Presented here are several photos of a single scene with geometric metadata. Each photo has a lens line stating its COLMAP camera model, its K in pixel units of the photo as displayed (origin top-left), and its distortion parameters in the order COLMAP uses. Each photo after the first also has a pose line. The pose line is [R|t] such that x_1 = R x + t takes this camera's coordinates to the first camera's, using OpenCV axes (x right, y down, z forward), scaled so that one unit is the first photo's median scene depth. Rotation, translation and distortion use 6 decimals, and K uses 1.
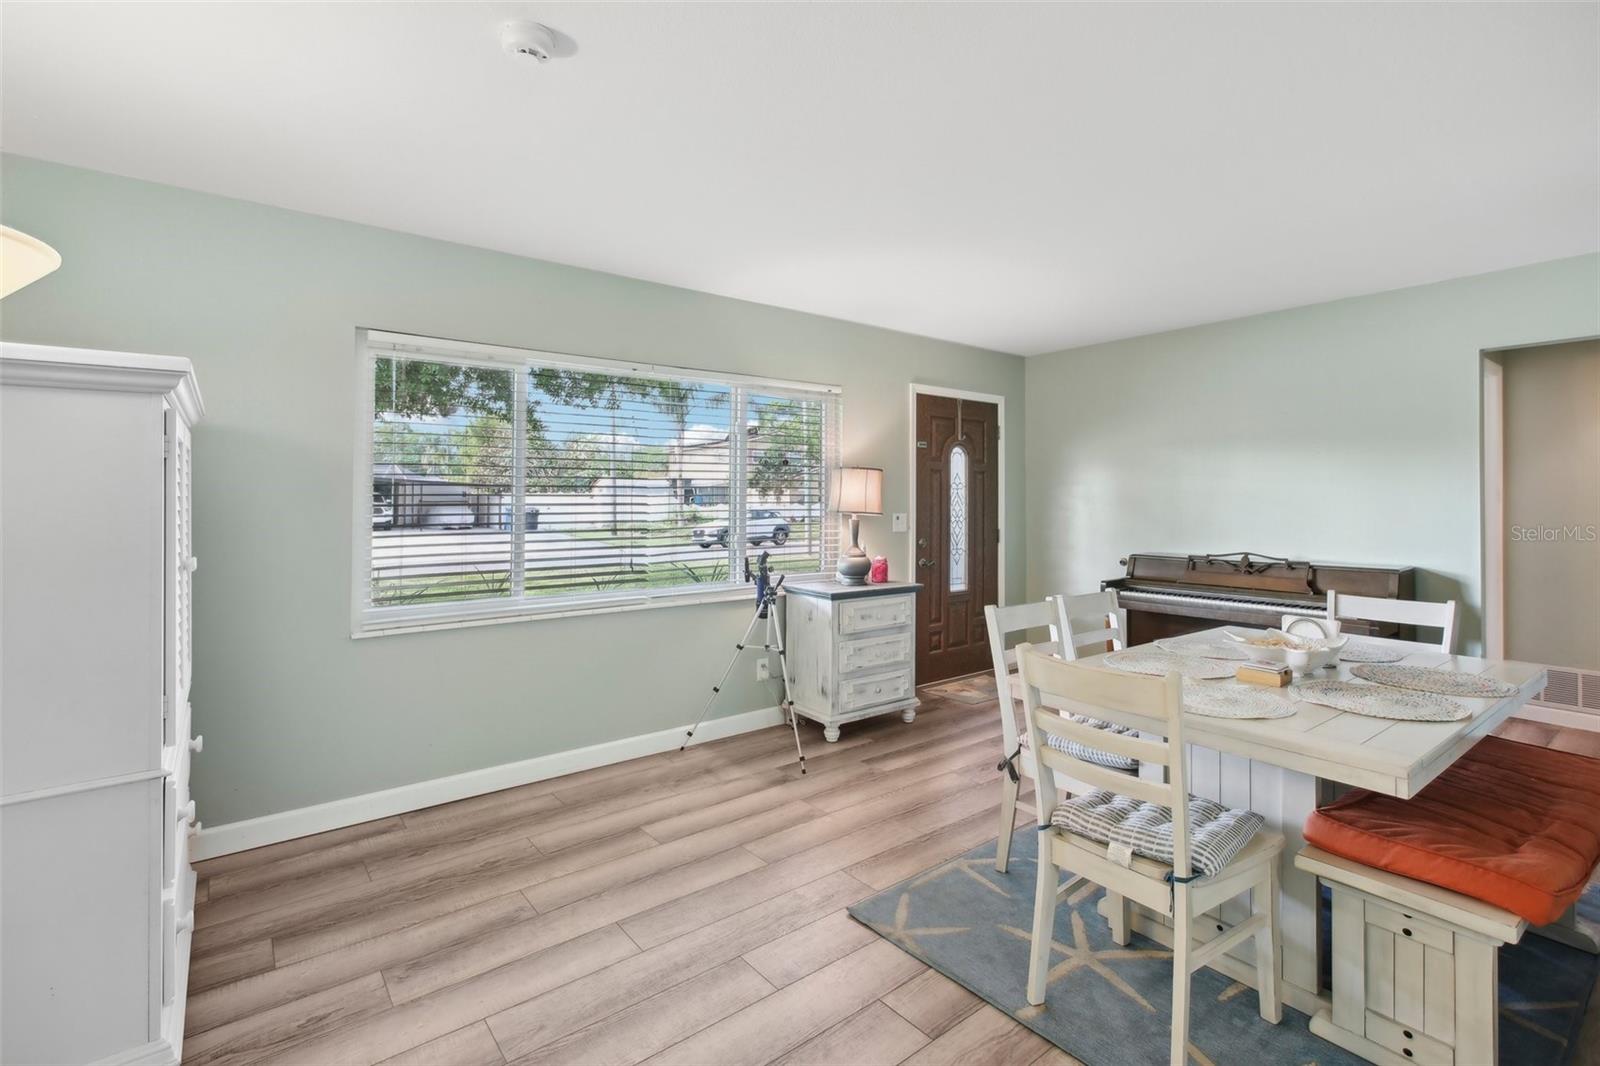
lens RADIAL K [[727.8, 0, 794.1], [0, 727.8, 512.8], [0, 0, 1]] dist [-0.005320, 0.000853]
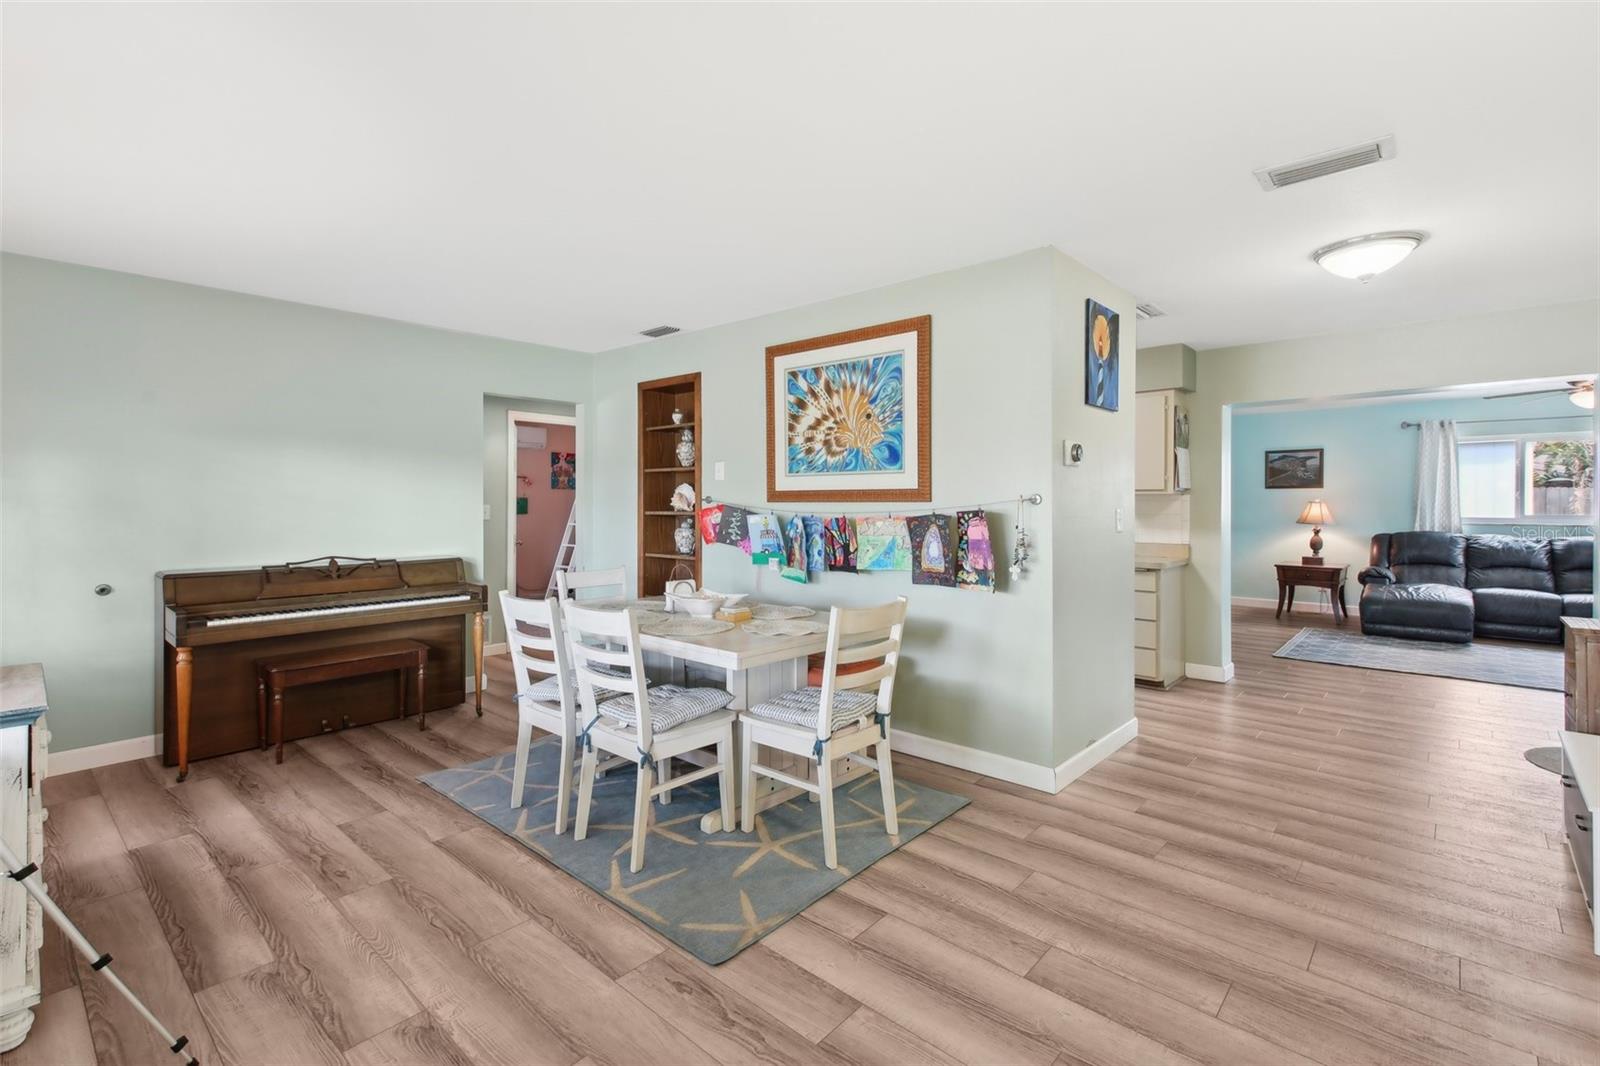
lens RADIAL K [[727.7, 0, 781.8], [0, 727.7, 505.2], [0, 0, 1]] dist [0.024113, -0.000364]
pose [[-0.163309, -0.001394, 0.986574, -0.445068], [0.017620, 0.999835, 0.004329, -0.007297], [-0.986418, 0.018090, -0.163258, 0.573394]]
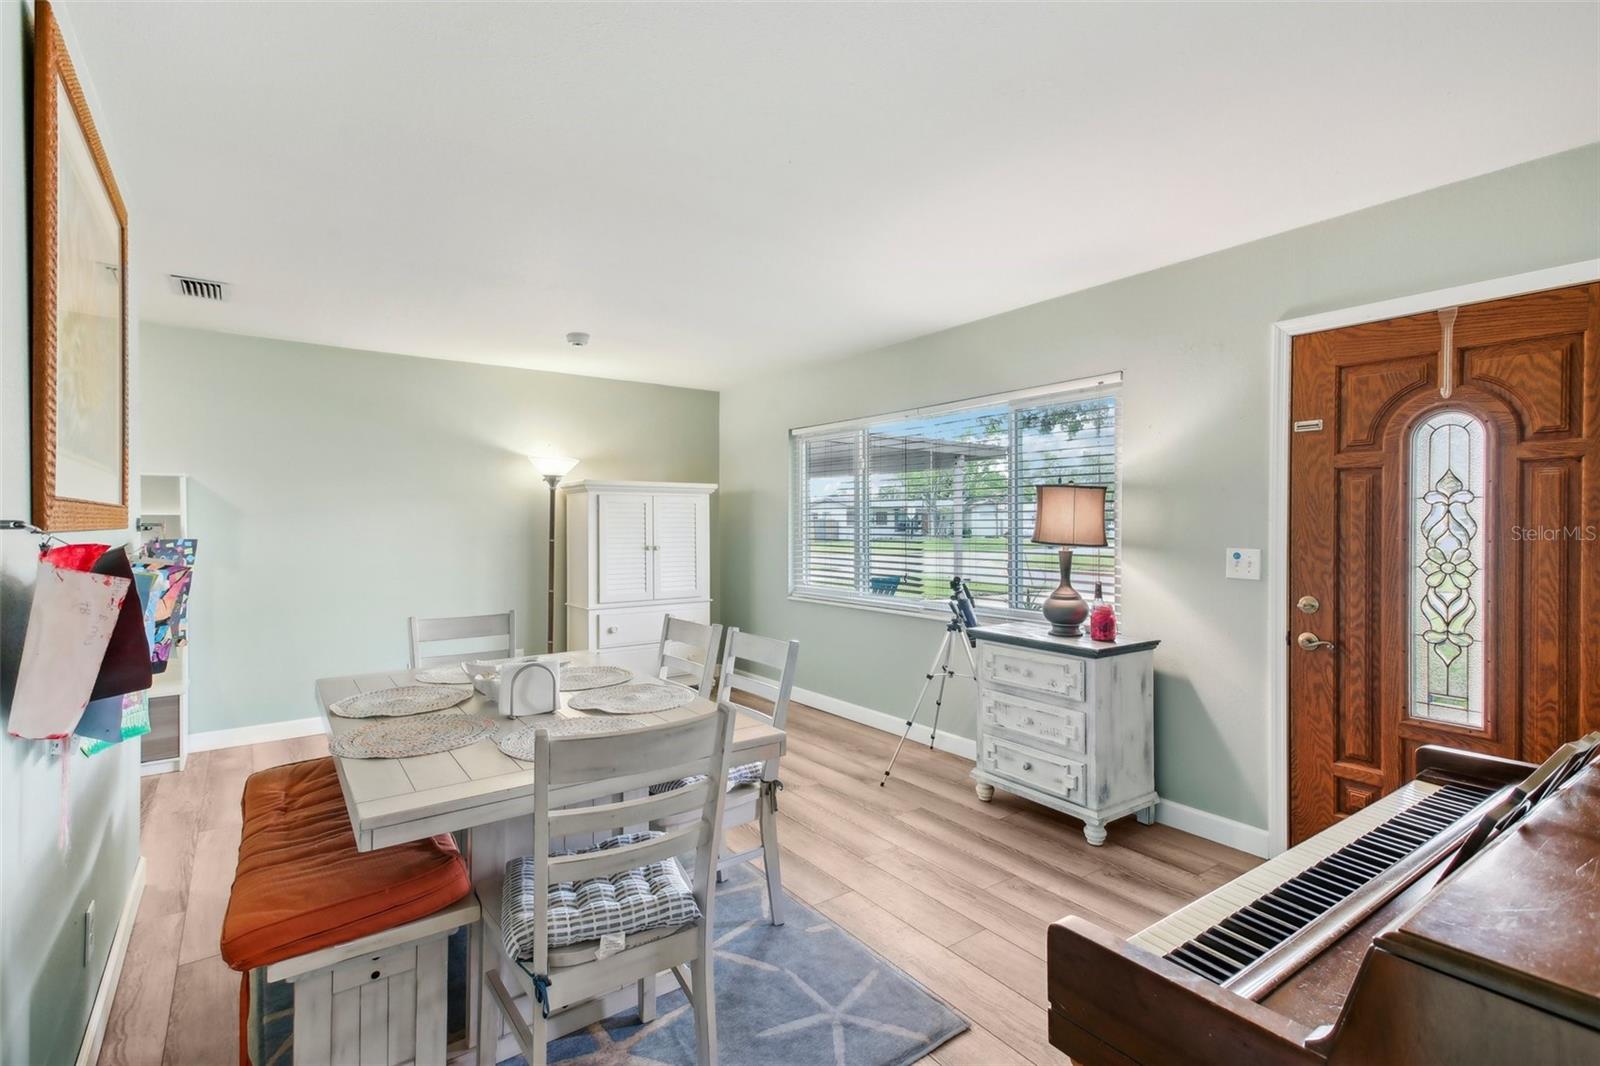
lens RADIAL K [[753.7, 0, 807.0], [0, 753.7, 528.6], [0, 0, 1]] dist [-0.001161, 0.000478]
pose [[-0.026000, 0.008178, -0.999628, 0.908547], [-0.019012, 0.999782, 0.008674, -0.015694], [0.999481, 0.019230, -0.025839, 0.757269]]
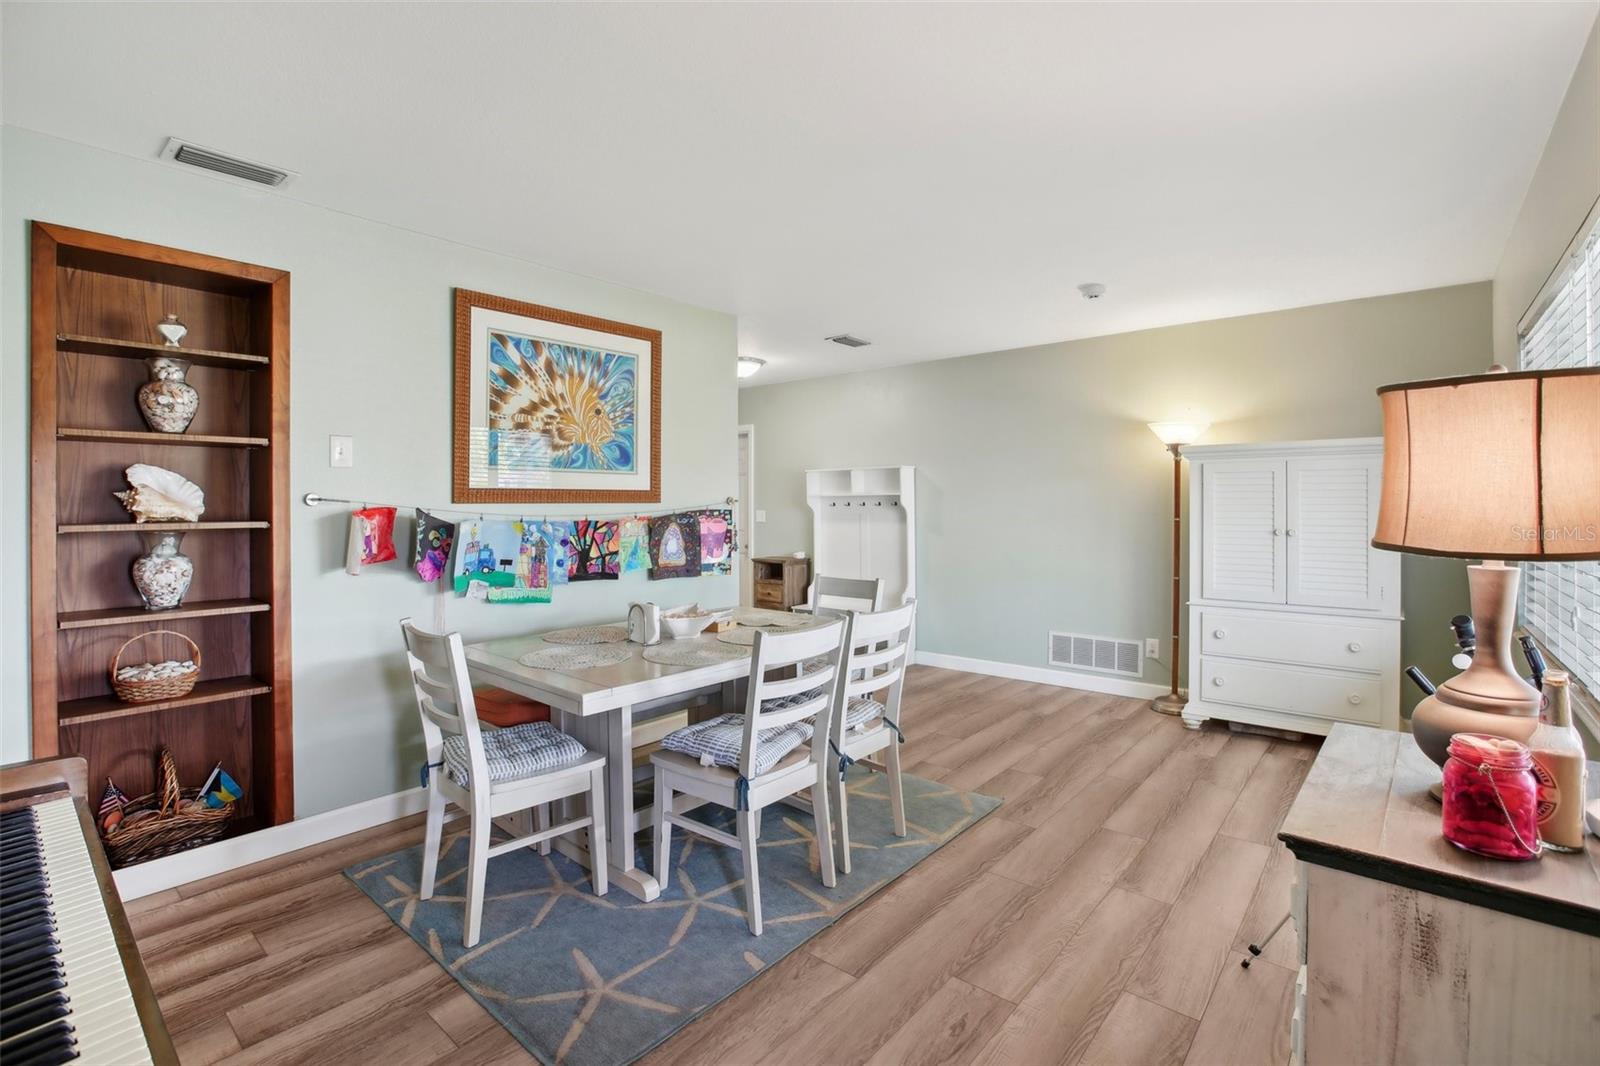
lens RADIAL K [[761.5, 0, 801.9], [0, 761.5, 497.1], [0, 0, 1]] dist [-0.025548, 0.000822]
pose [[-0.976499, 0.004300, -0.215478, 0.407670], [0.001716, 0.999924, 0.012181, -0.023217], [0.215514, 0.011525, -0.976433, 1.252597]]
